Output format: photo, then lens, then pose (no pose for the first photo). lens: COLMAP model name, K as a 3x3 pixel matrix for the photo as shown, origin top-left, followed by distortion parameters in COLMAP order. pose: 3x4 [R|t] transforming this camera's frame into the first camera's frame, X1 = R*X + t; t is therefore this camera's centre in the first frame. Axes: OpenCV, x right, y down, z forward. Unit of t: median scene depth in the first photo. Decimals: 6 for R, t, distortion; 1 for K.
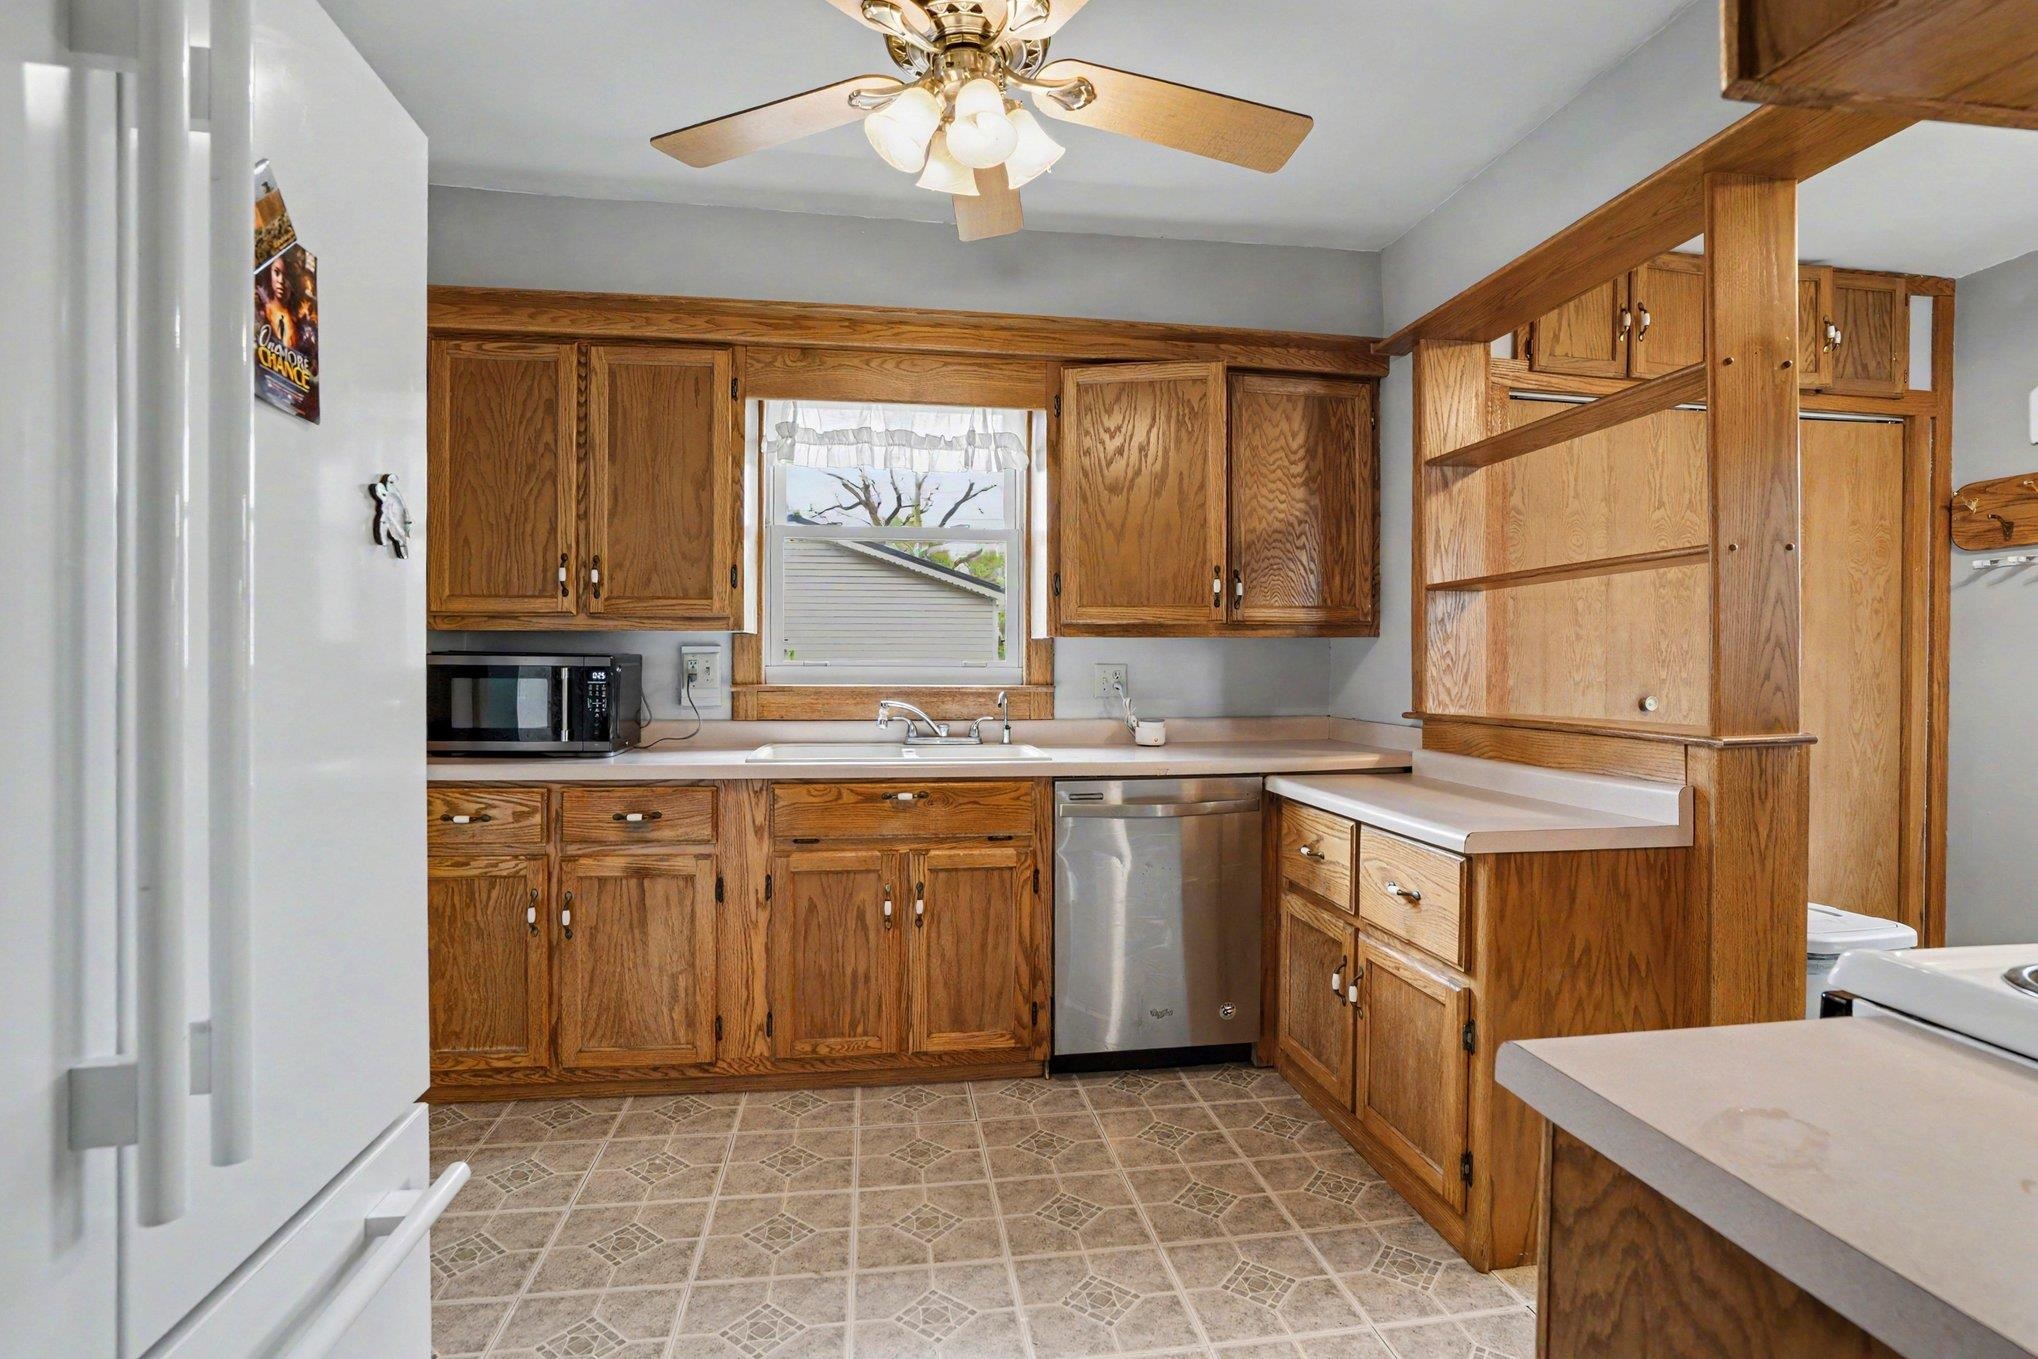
lens RADIAL K [[952.4, 0, 981.3], [0, 952.4, 664.1], [0, 0, 1]] dist [-0.031311, 0.001830]
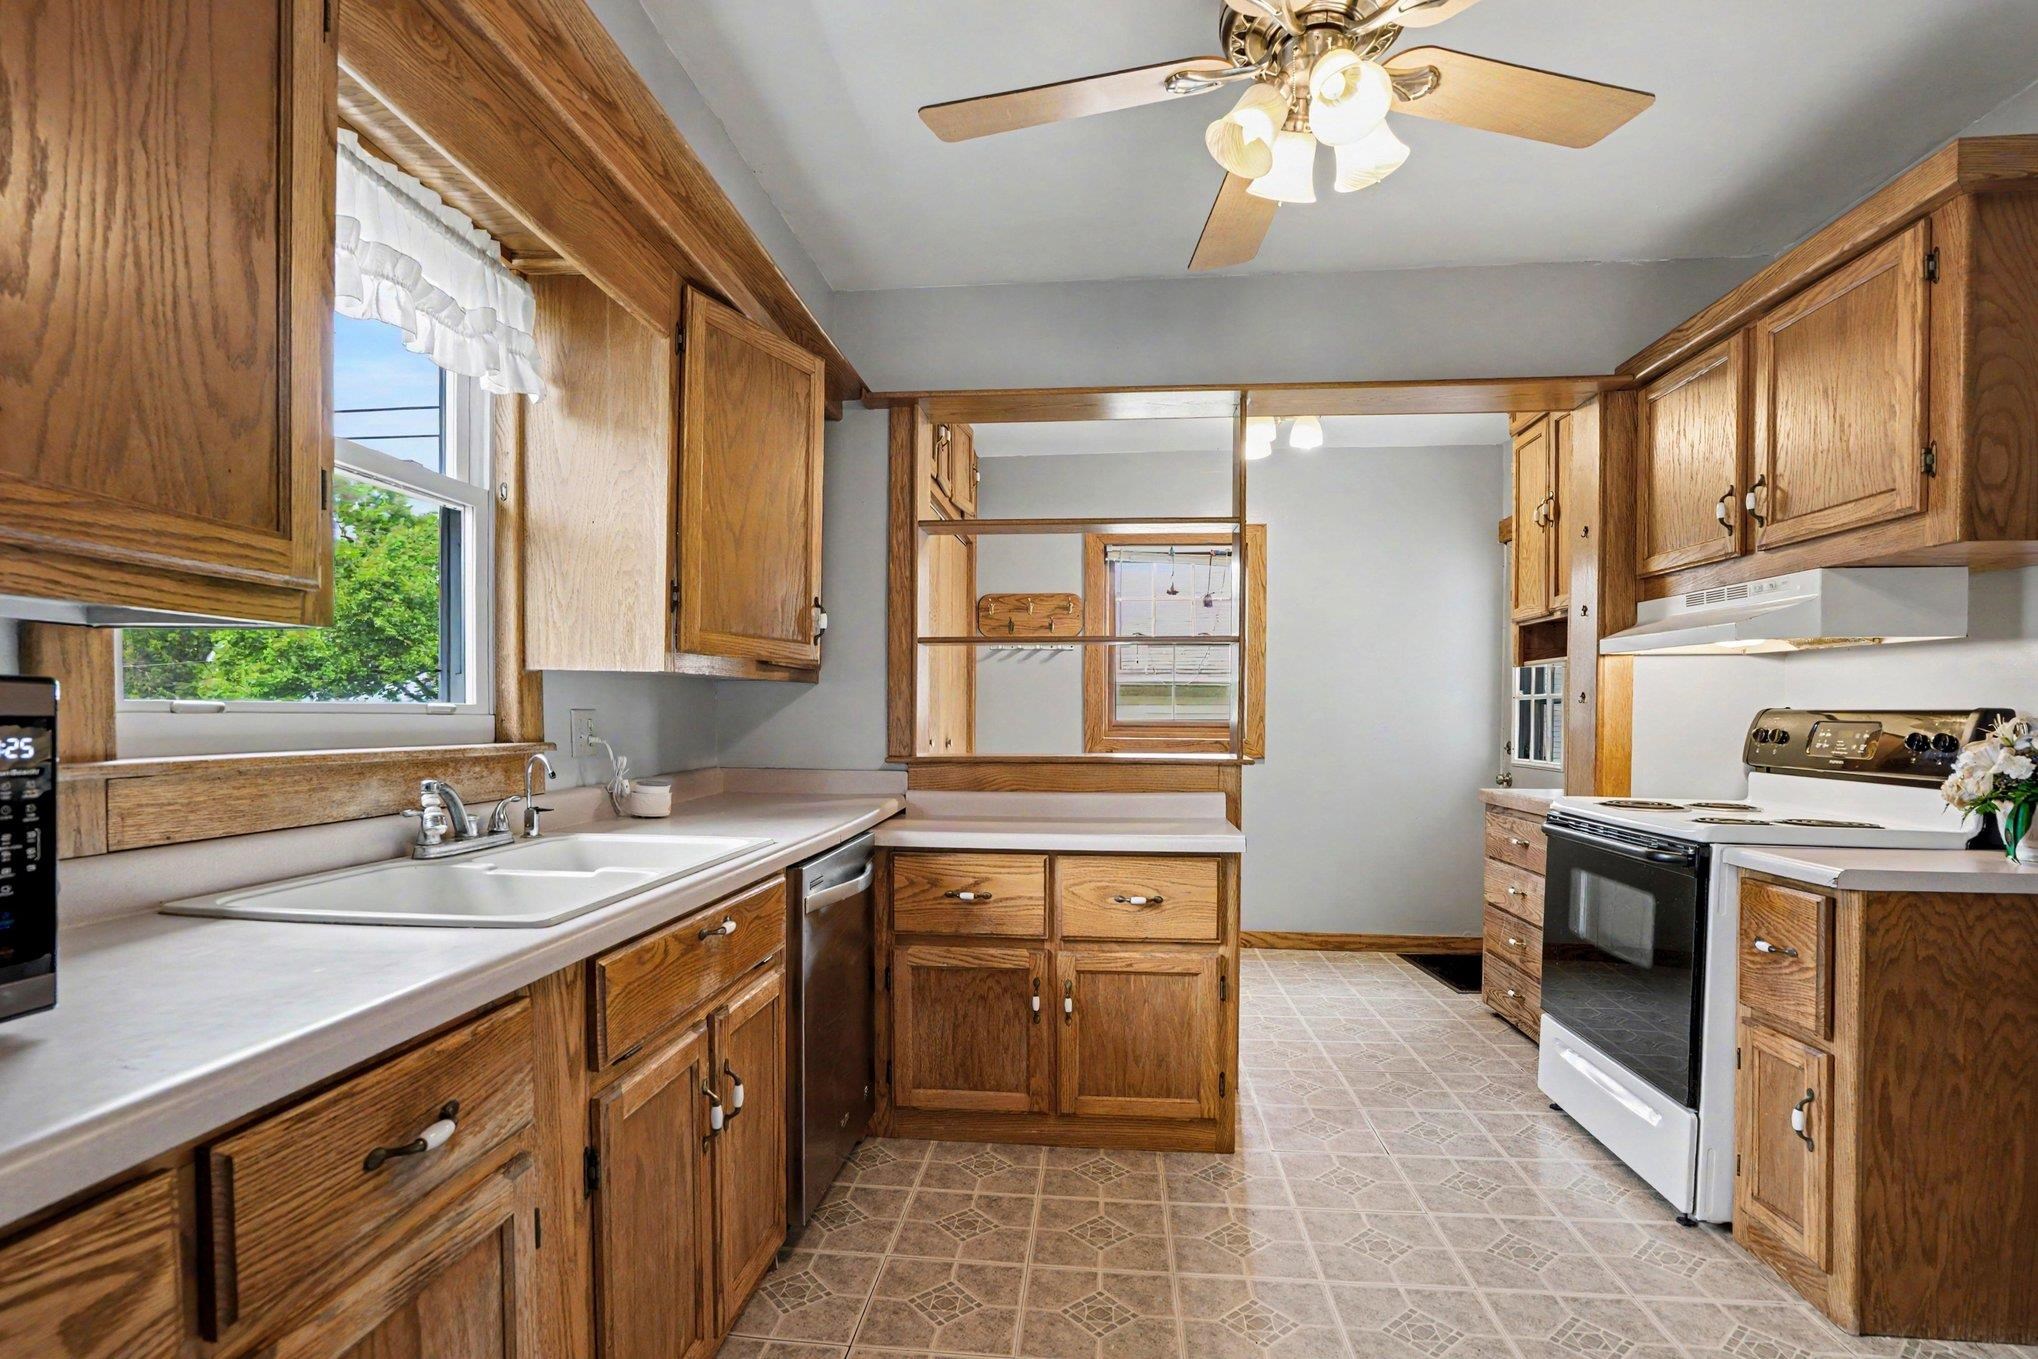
lens RADIAL K [[952.4, 0, 1080.1], [0, 952.4, 726.3], [0, 0, 1]] dist [-0.031311, 0.001830]
pose [[0.230433, -0.014813, 0.972975, -0.620679], [-0.005374, 0.999850, 0.016495, -0.001143], [-0.973073, -0.009030, 0.230319, 0.651521]]
